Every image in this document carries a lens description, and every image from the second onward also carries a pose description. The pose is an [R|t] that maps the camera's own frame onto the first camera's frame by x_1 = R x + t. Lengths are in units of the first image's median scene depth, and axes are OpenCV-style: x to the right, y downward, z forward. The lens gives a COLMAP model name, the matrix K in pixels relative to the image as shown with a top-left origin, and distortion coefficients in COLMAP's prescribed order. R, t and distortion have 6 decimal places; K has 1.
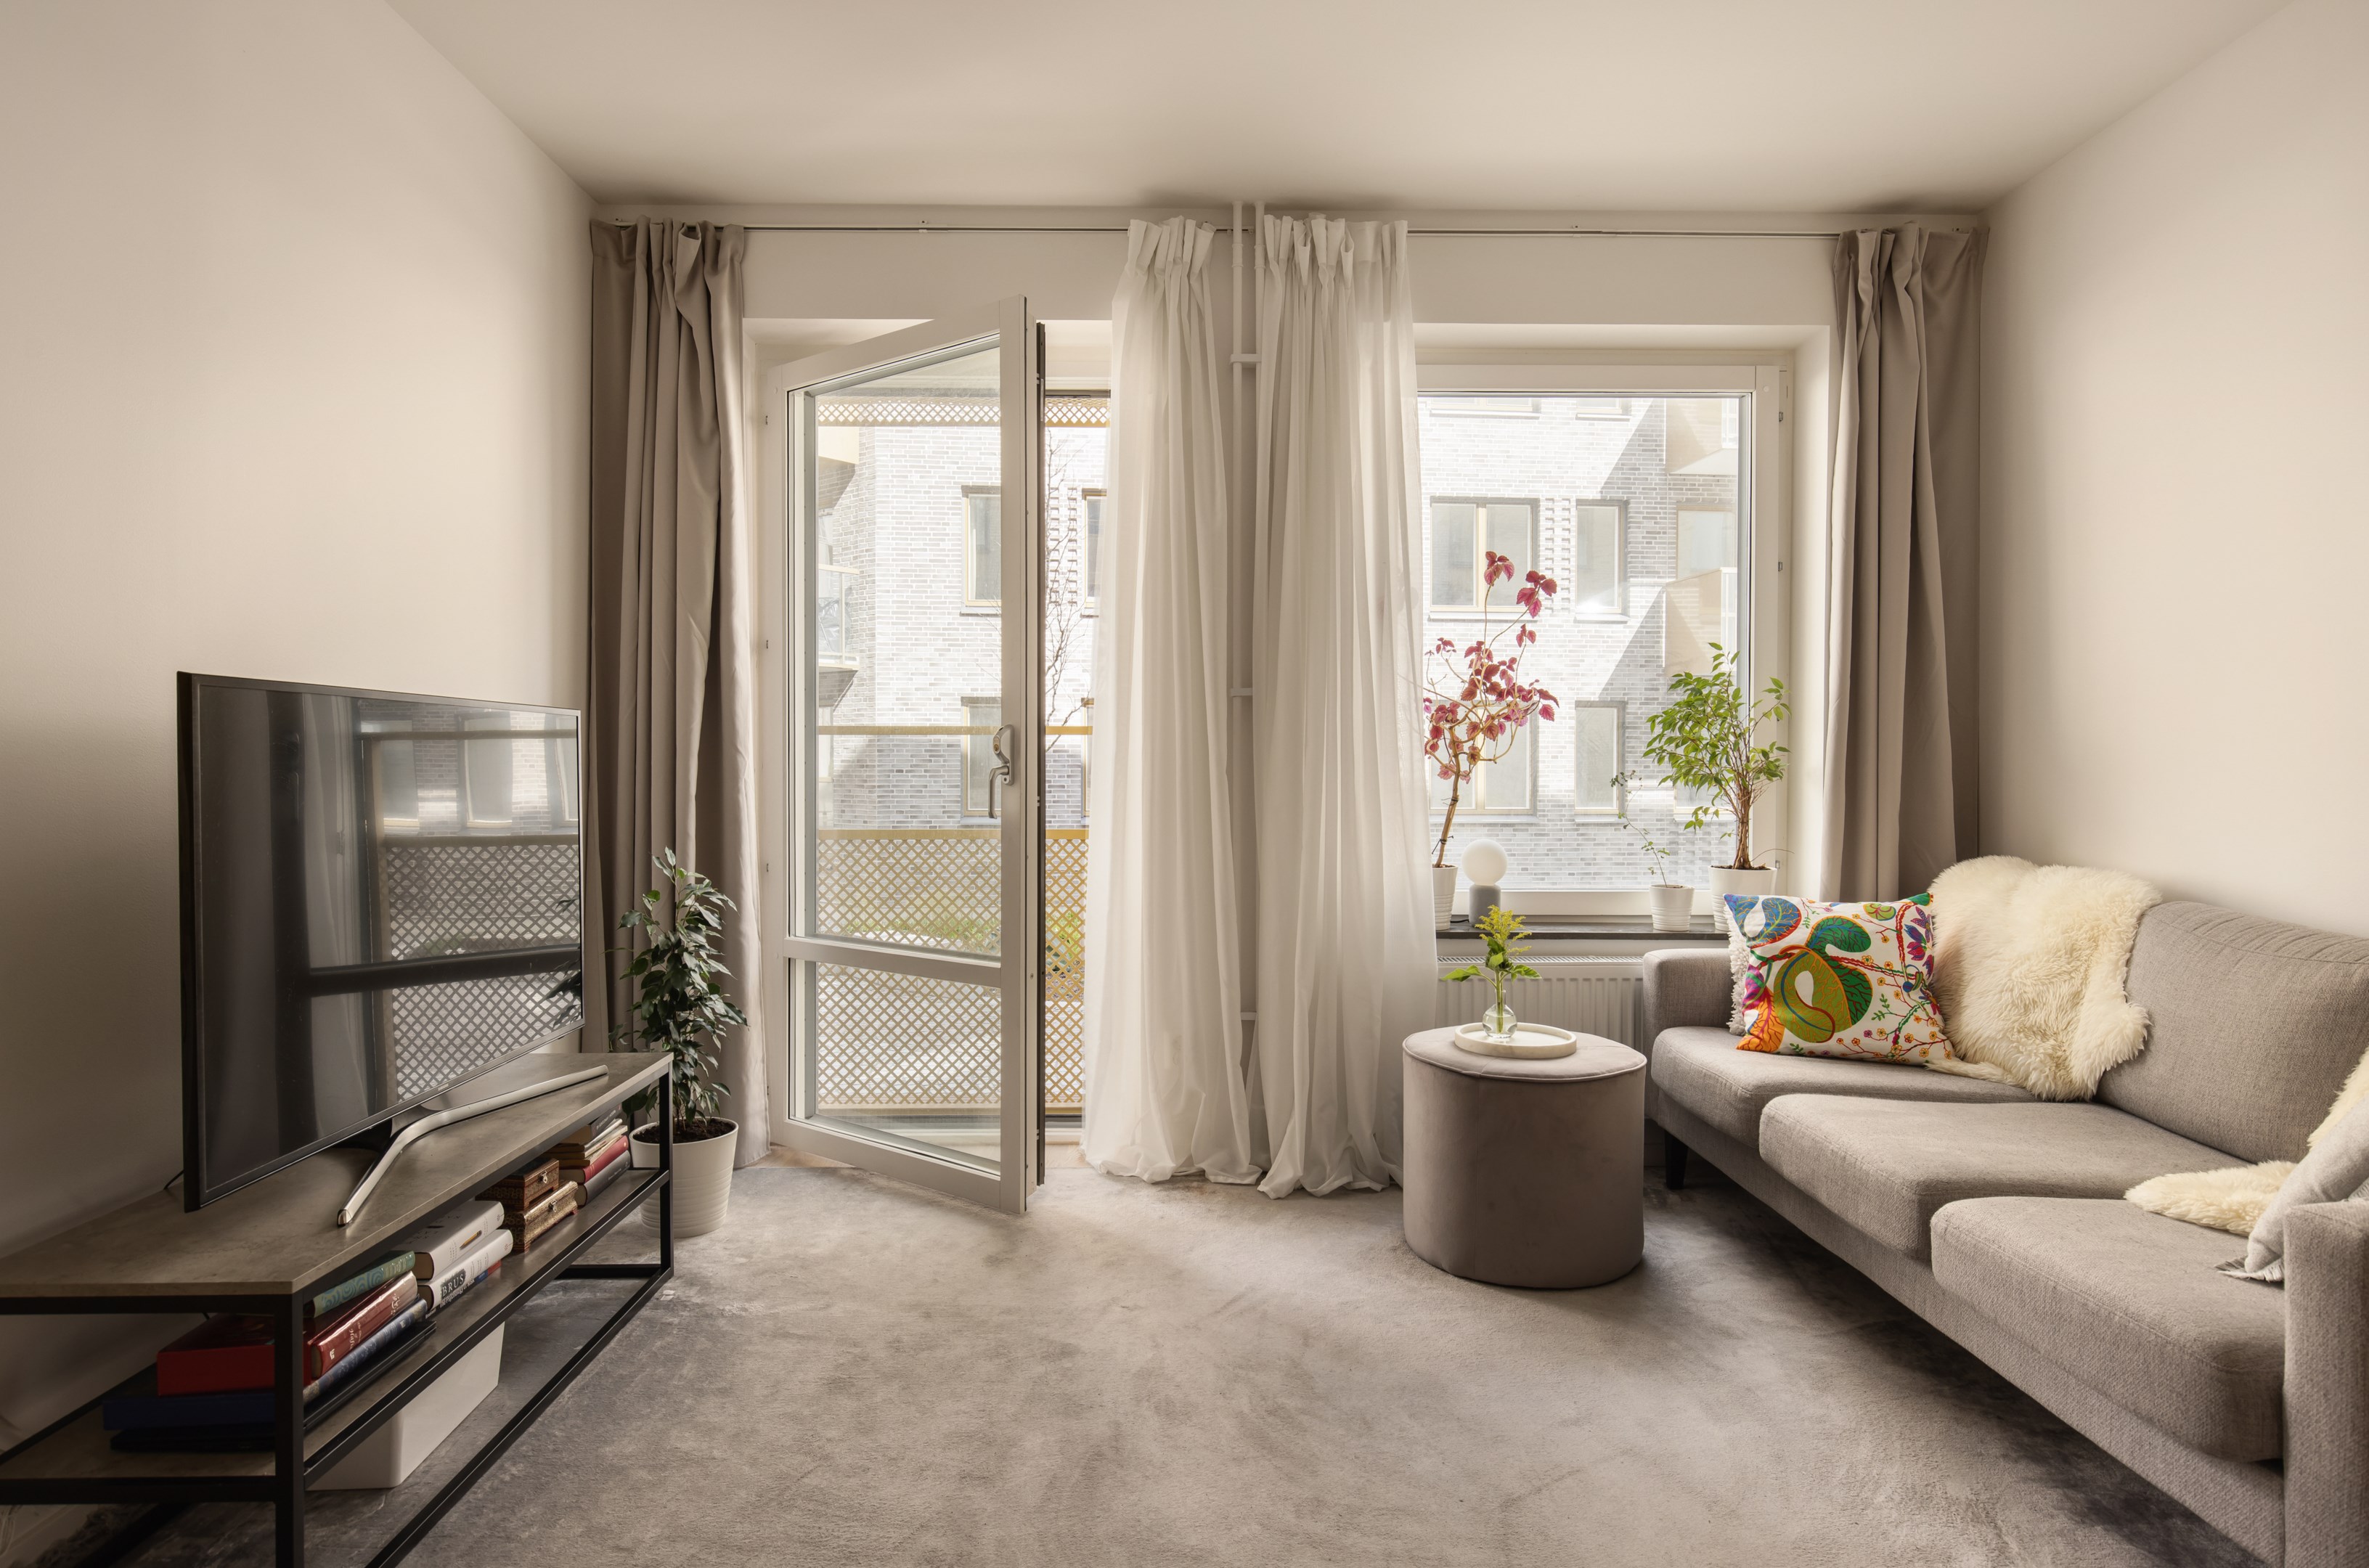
lens RADIAL K [[1320.7, 0, 1179.0], [0, 1320.7, 773.4], [0, 0, 1]] dist [0.008384, -0.002808]
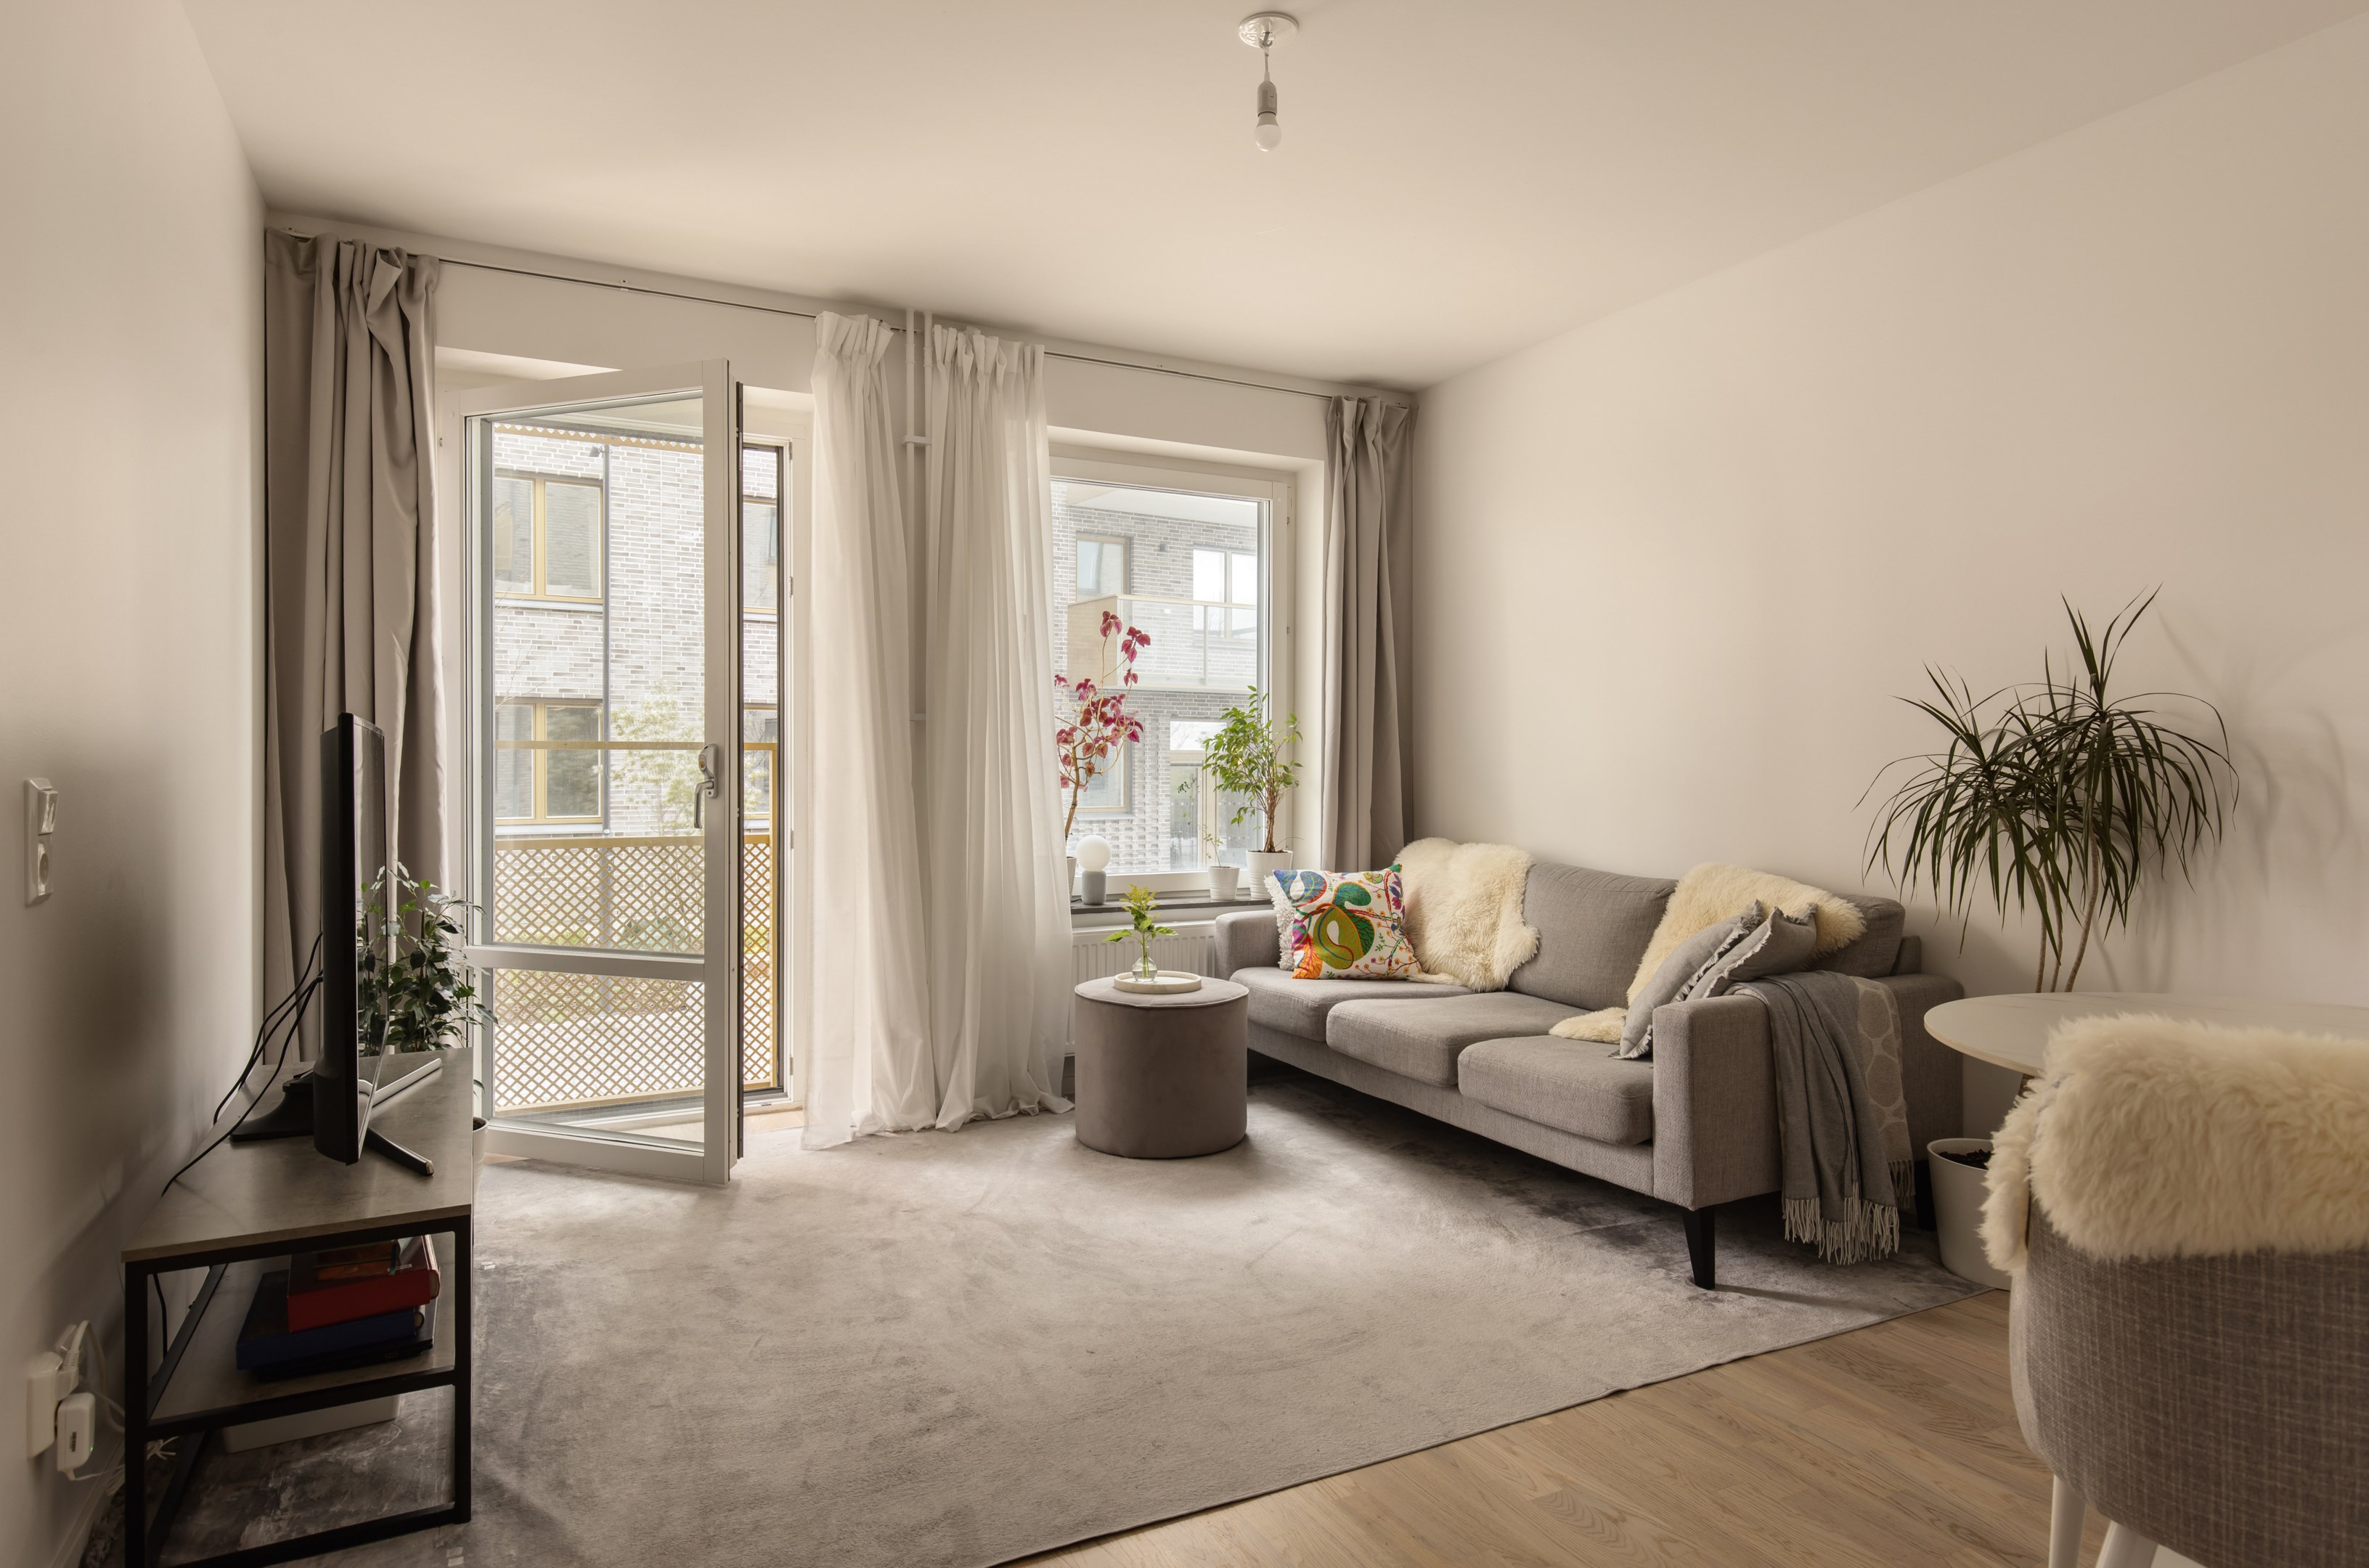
lens RADIAL K [[1320.7, 0, 1173.9], [0, 1320.7, 772.6], [0, 0, 1]] dist [0.008384, -0.002808]
pose [[0.896190, -0.002163, 0.443665, -0.293726], [0.003647, 0.999990, -0.002490, -0.007775], [-0.443656, 0.003849, 0.896189, -0.192209]]
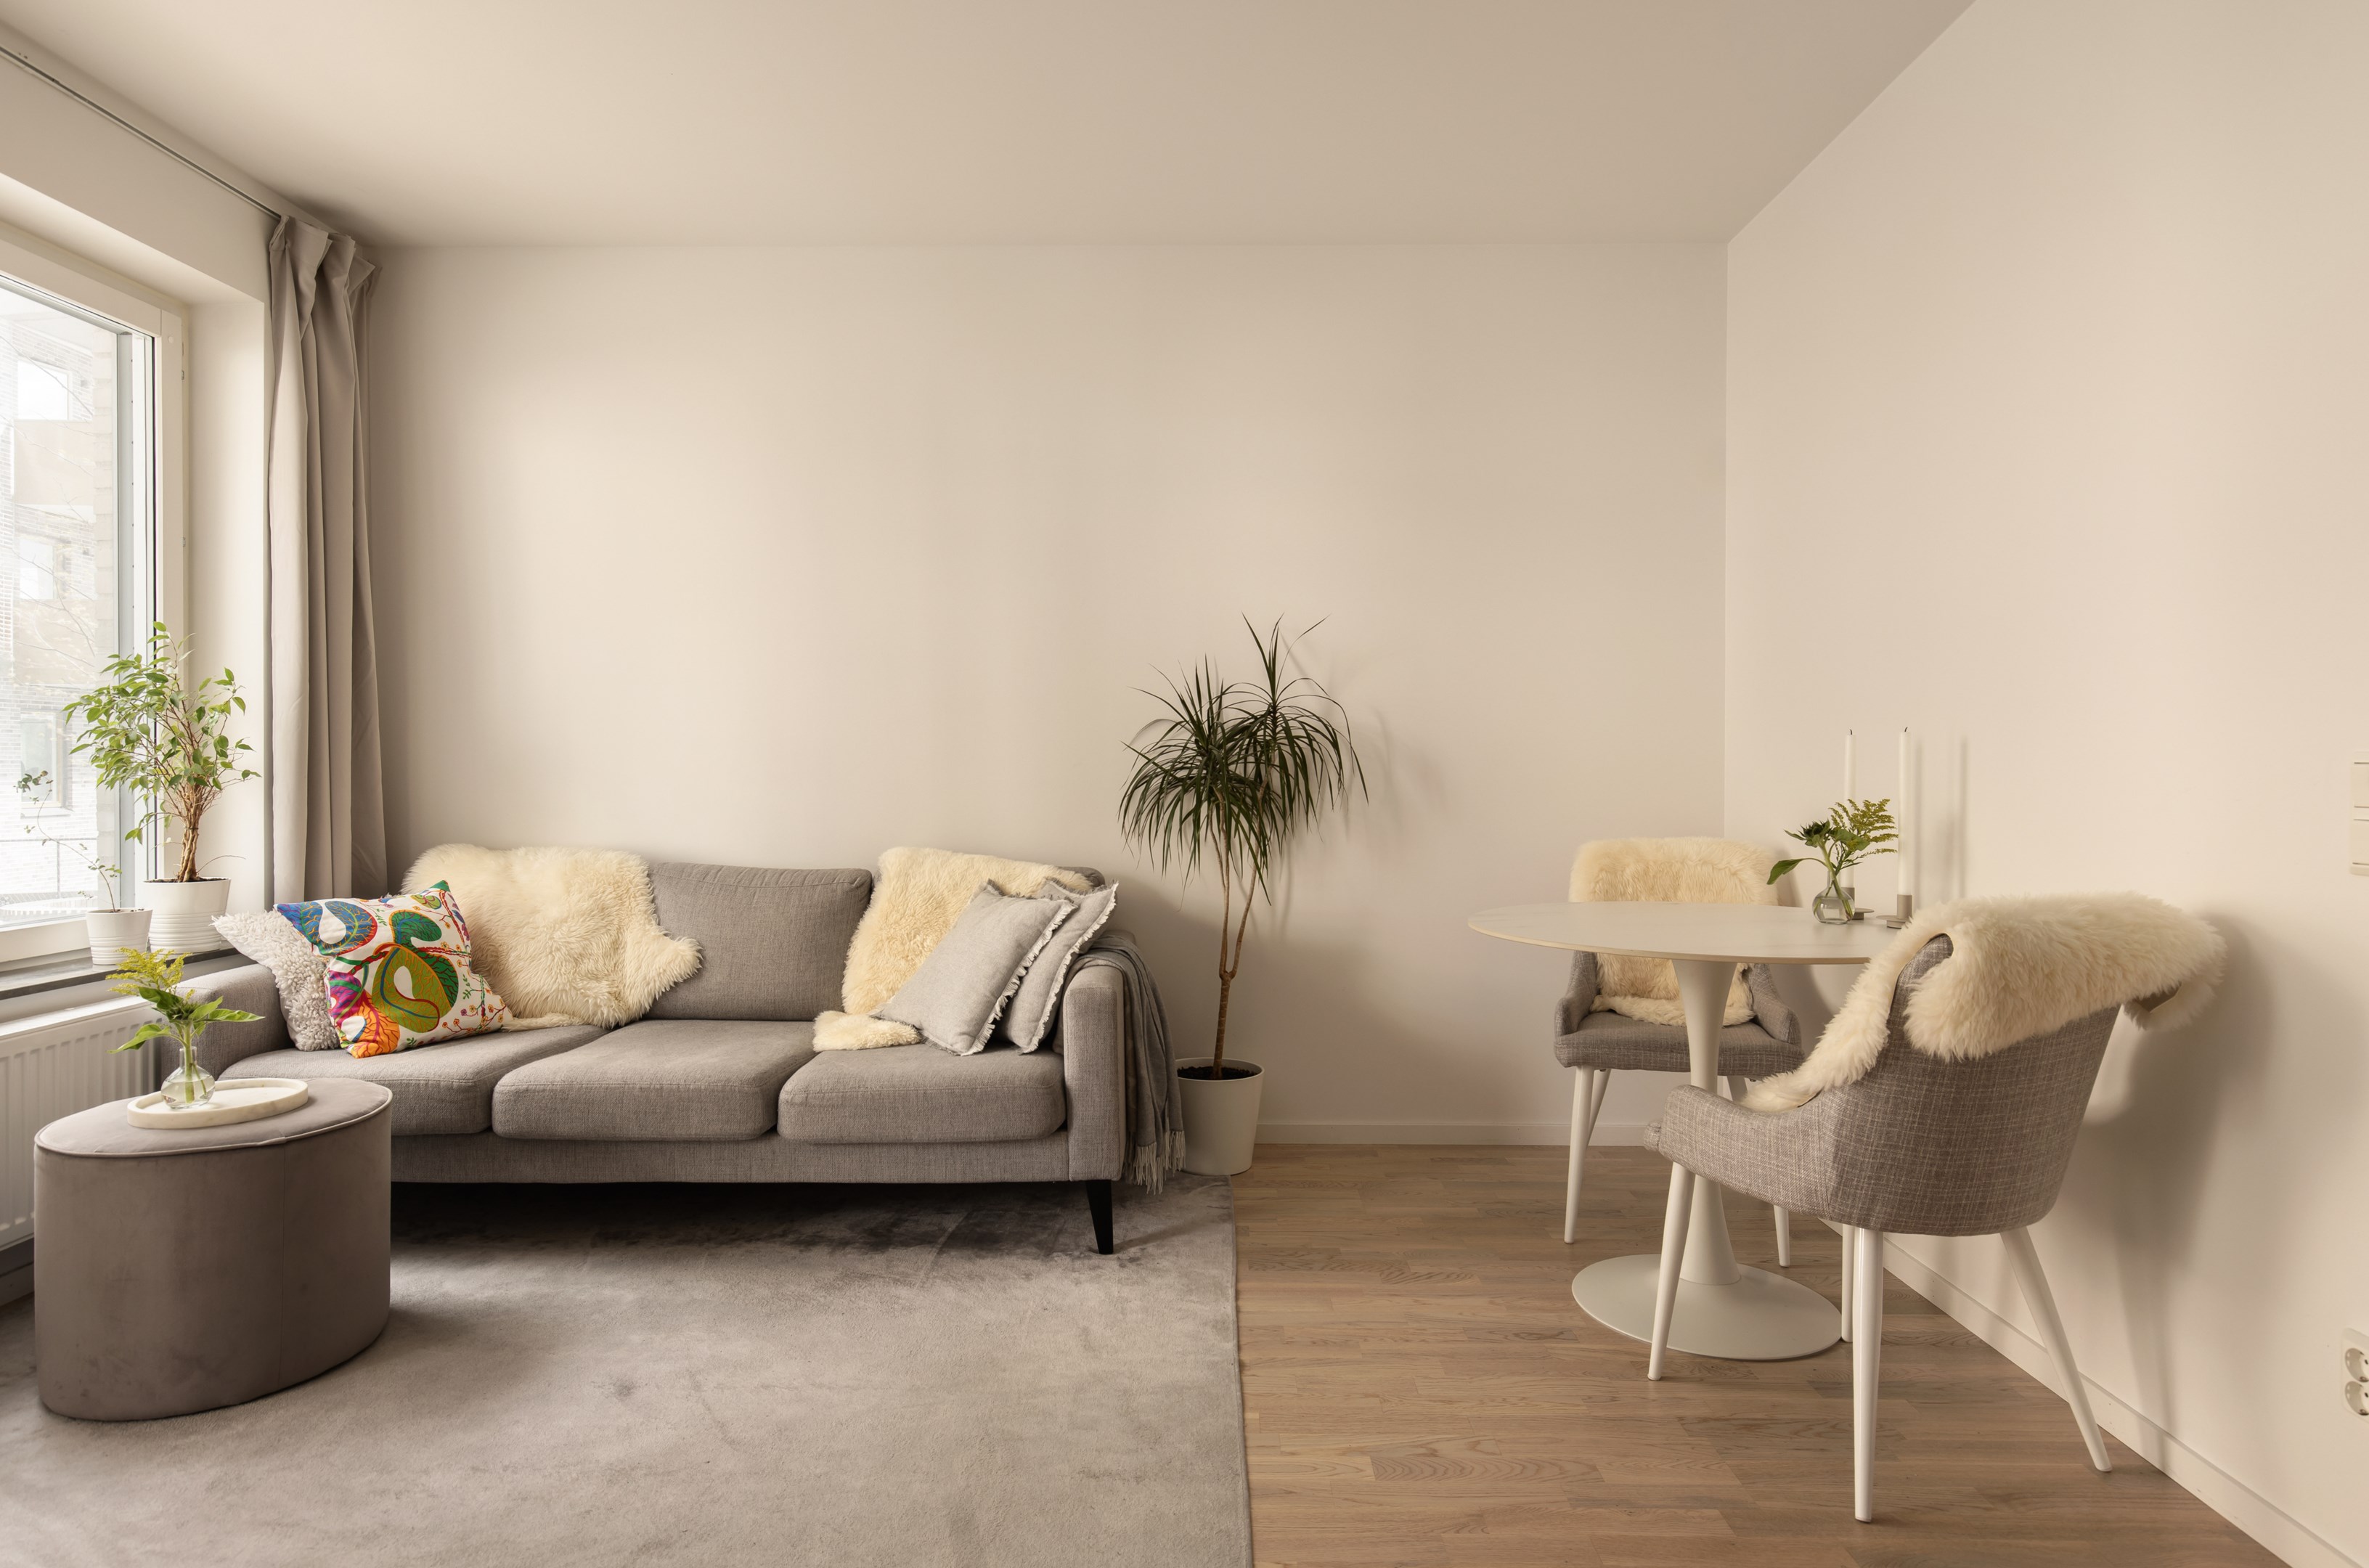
lens RADIAL K [[1320.7, 0, 1176.8], [0, 1320.7, 766.1], [0, 0, 1]] dist [0.008384, -0.002808]
pose [[0.036518, -0.004704, 0.999322, -0.481665], [0.008902, 0.999951, 0.004381, -0.003168], [-0.999293, 0.008736, 0.036558, 0.341476]]
